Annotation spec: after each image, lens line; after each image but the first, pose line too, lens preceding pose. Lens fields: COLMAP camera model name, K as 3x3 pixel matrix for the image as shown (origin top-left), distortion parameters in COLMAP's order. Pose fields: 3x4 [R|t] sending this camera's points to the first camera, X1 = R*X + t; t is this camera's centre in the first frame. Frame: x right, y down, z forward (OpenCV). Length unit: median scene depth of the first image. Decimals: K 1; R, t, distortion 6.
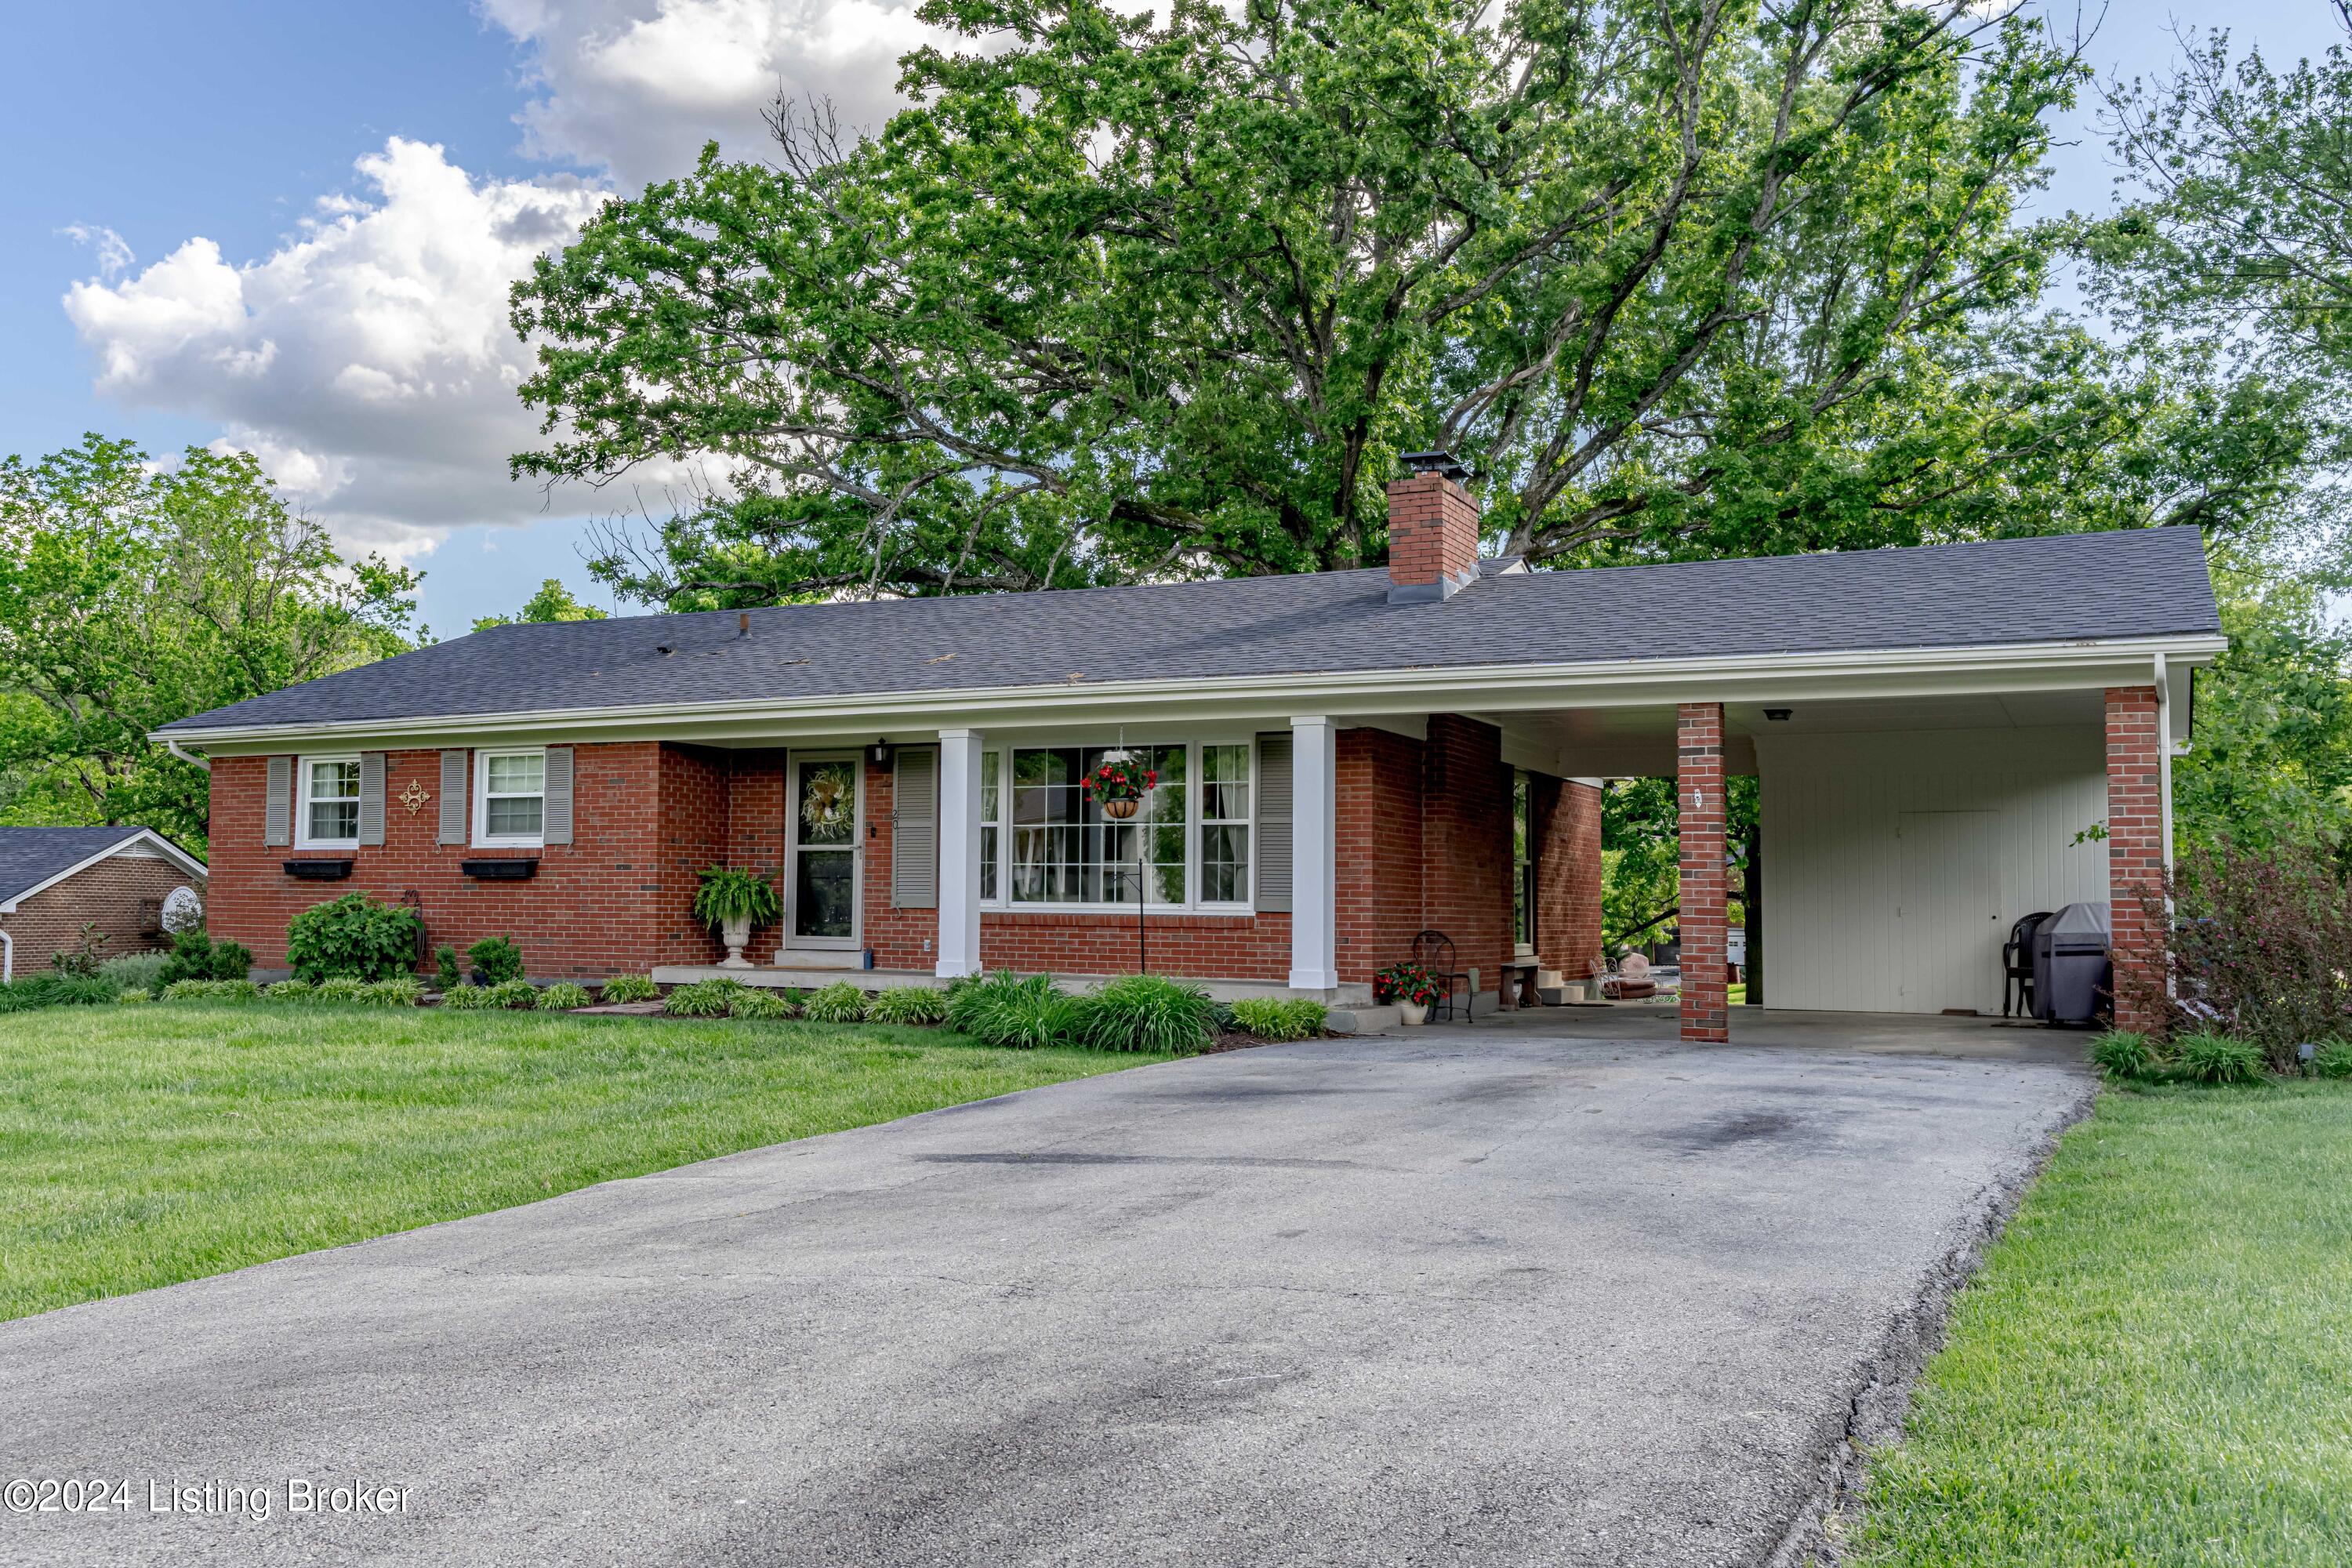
lens RADIAL K [[2063.3, 0, 1027.0], [0, 2063.3, 786.9], [0, 0, 1]] dist [0.003219, -0.003511]
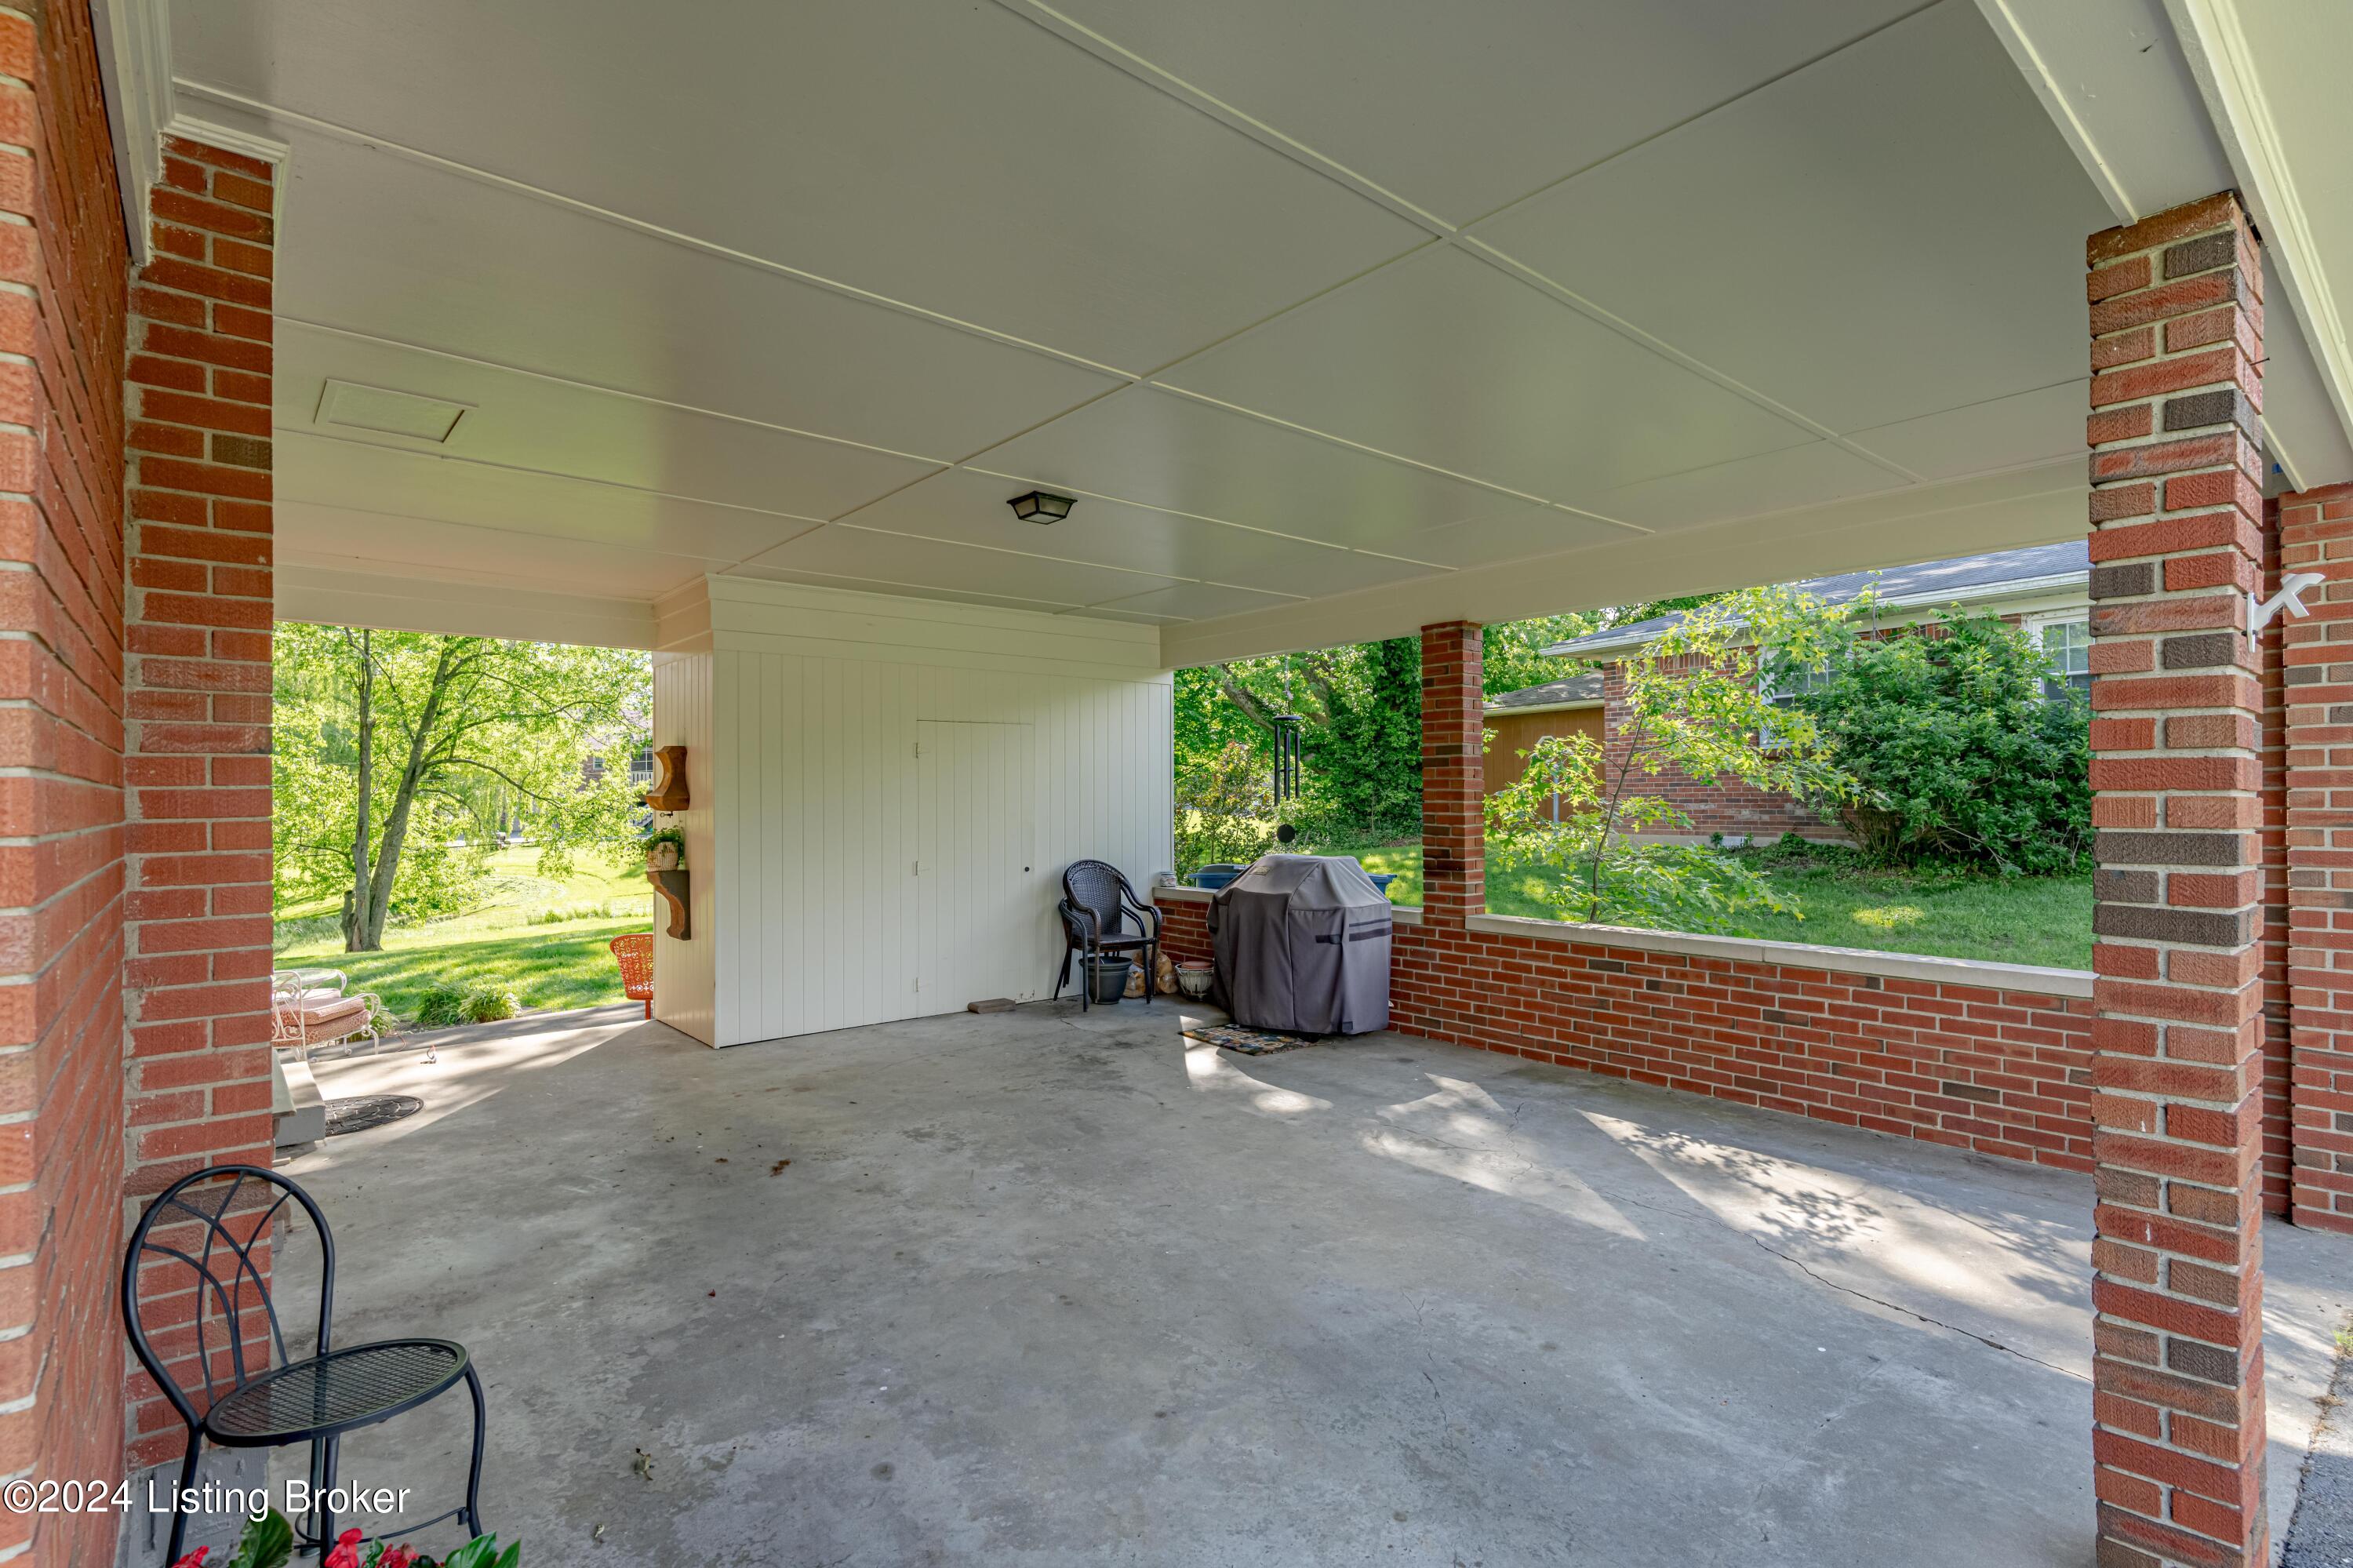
lens RADIAL K [[1111.9, 0, 1176.5], [0, 1111.9, 784.0], [0, 0, 1]] dist [0.014720, -0.007591]
pose [[0.364575, -0.003580, 0.931167, 0.105640], [-0.046077, 0.998698, 0.021880, 0.019553], [-0.930033, -0.050882, 0.363936, 0.726042]]
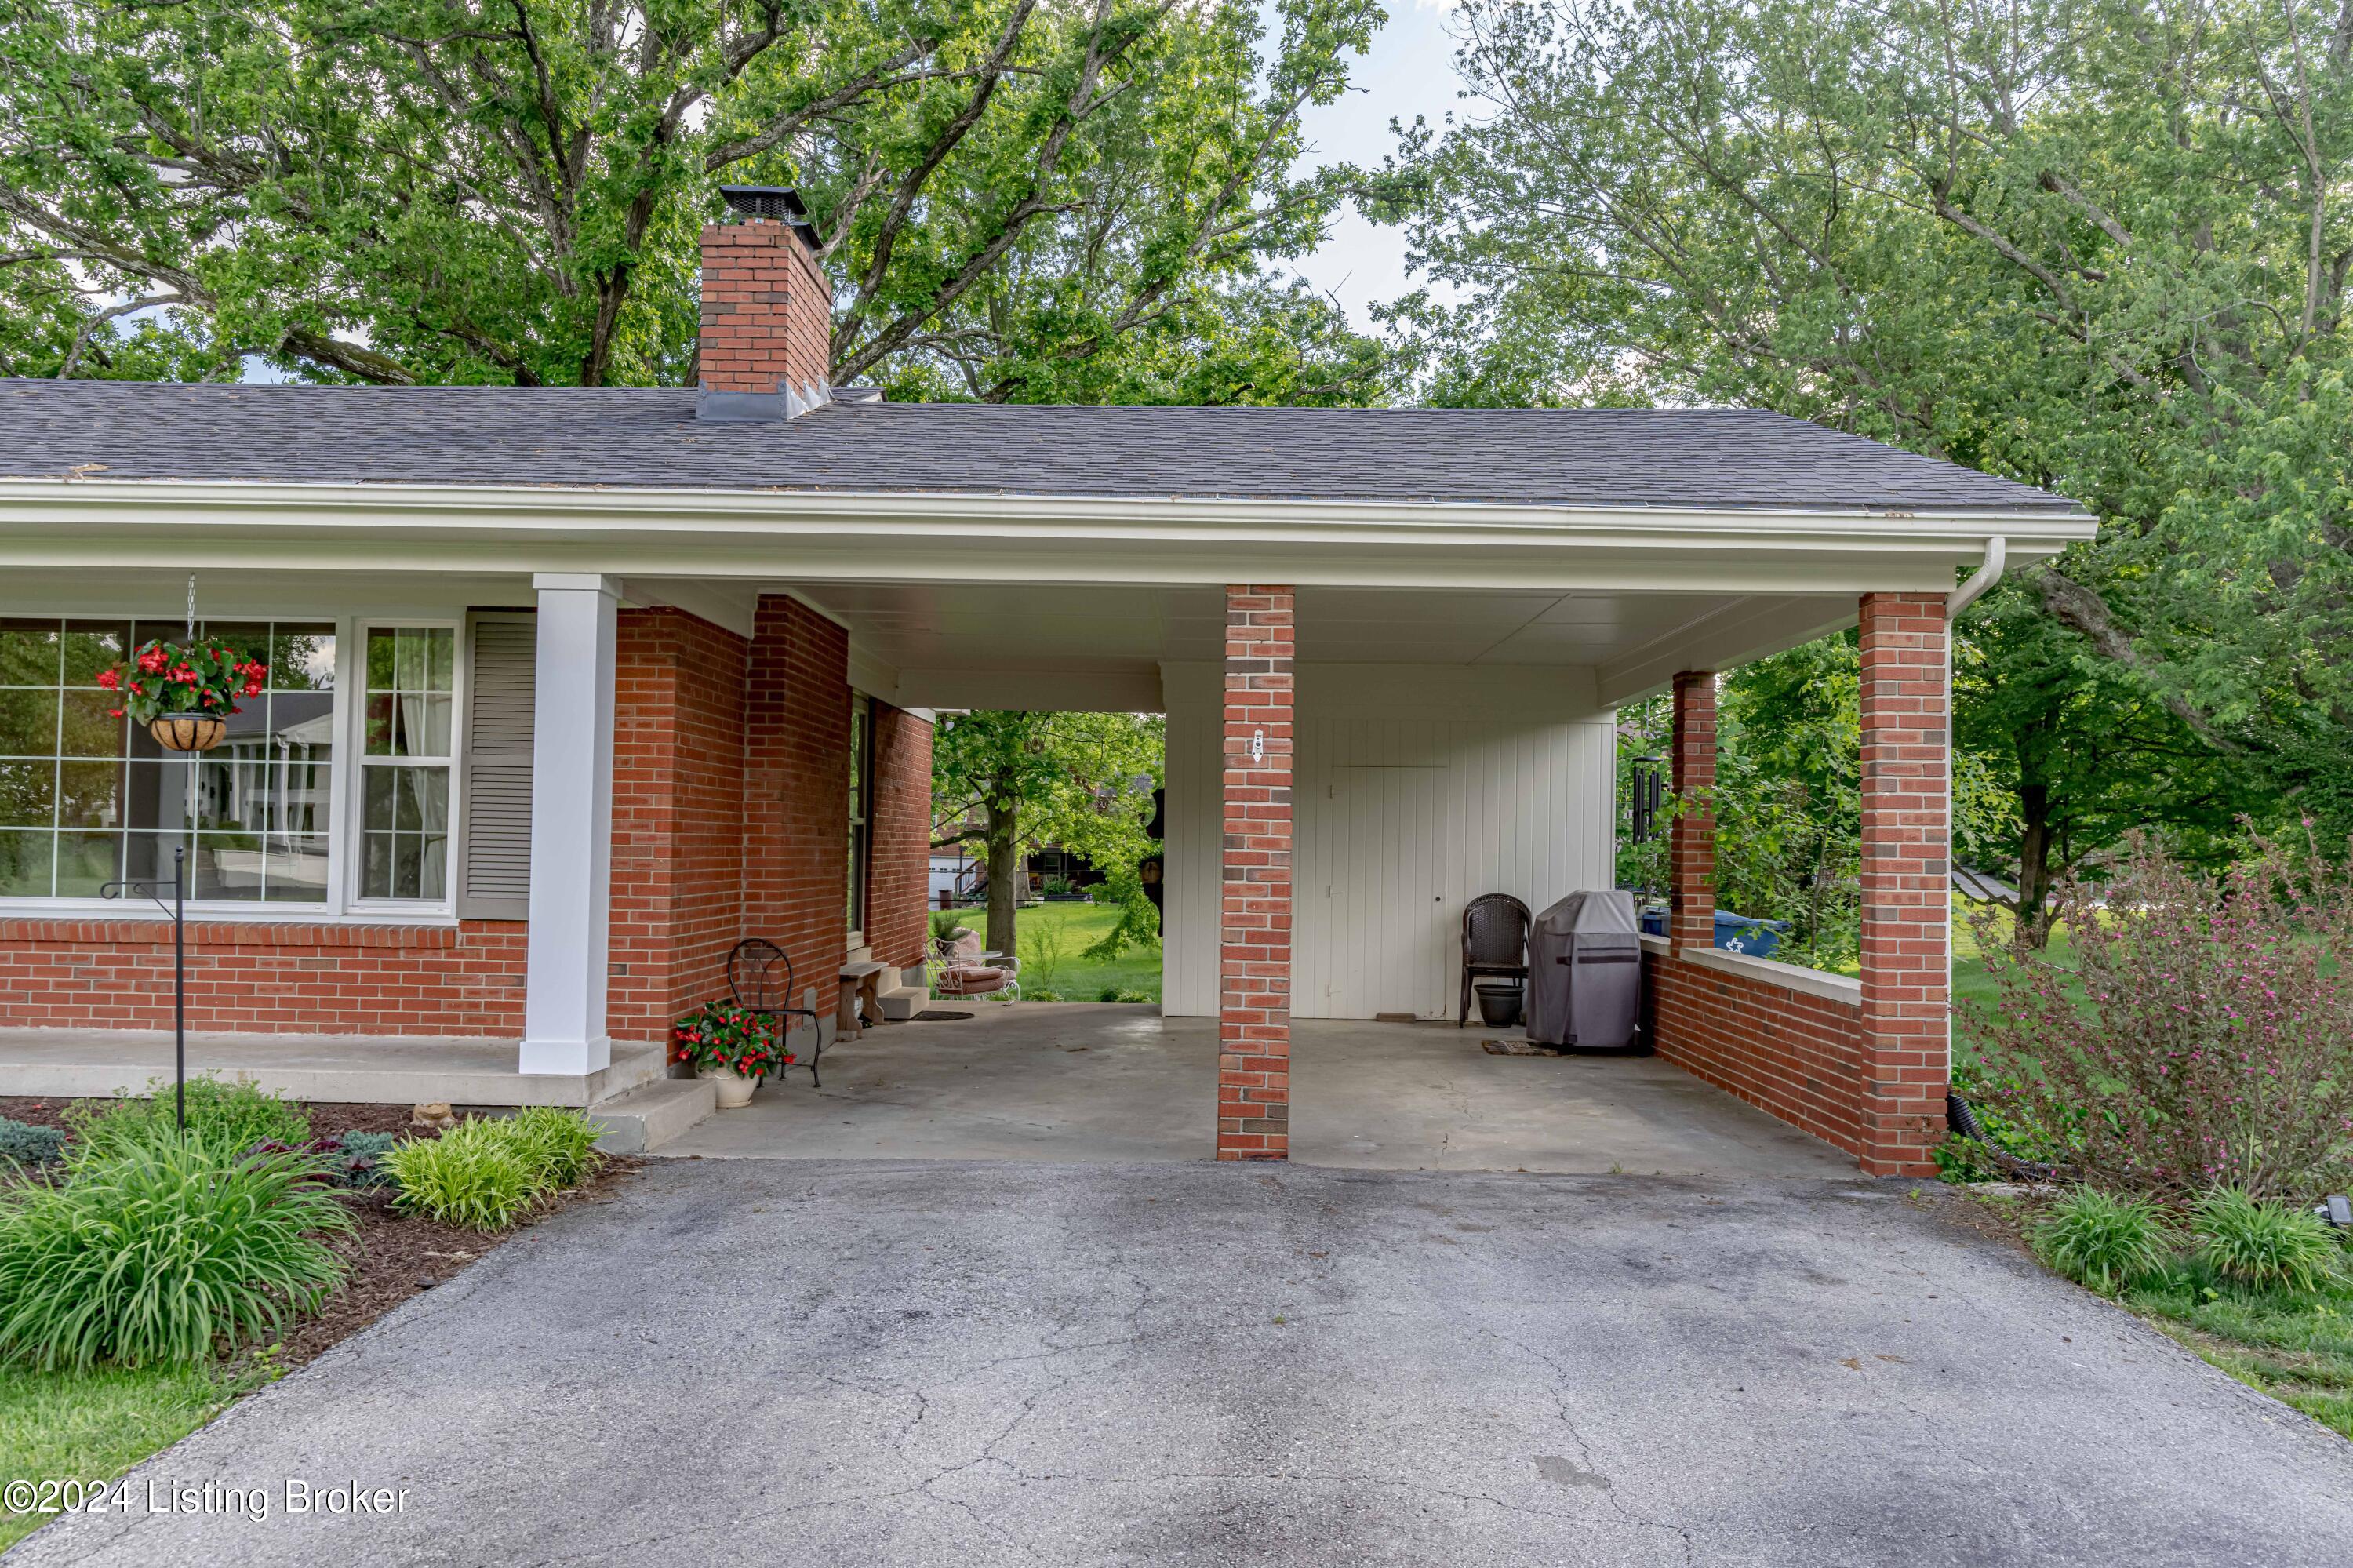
lens RADIAL K [[1839.2, 0, 1176.5], [0, 1839.2, 784.0], [0, 0, 1]] dist [0.001180, 0.000169]
pose [[0.890276, 0.017234, 0.455095, 0.044402], [-0.033256, 0.999076, 0.027223, 0.001936], [-0.454206, -0.039371, 0.890026, 0.368198]]
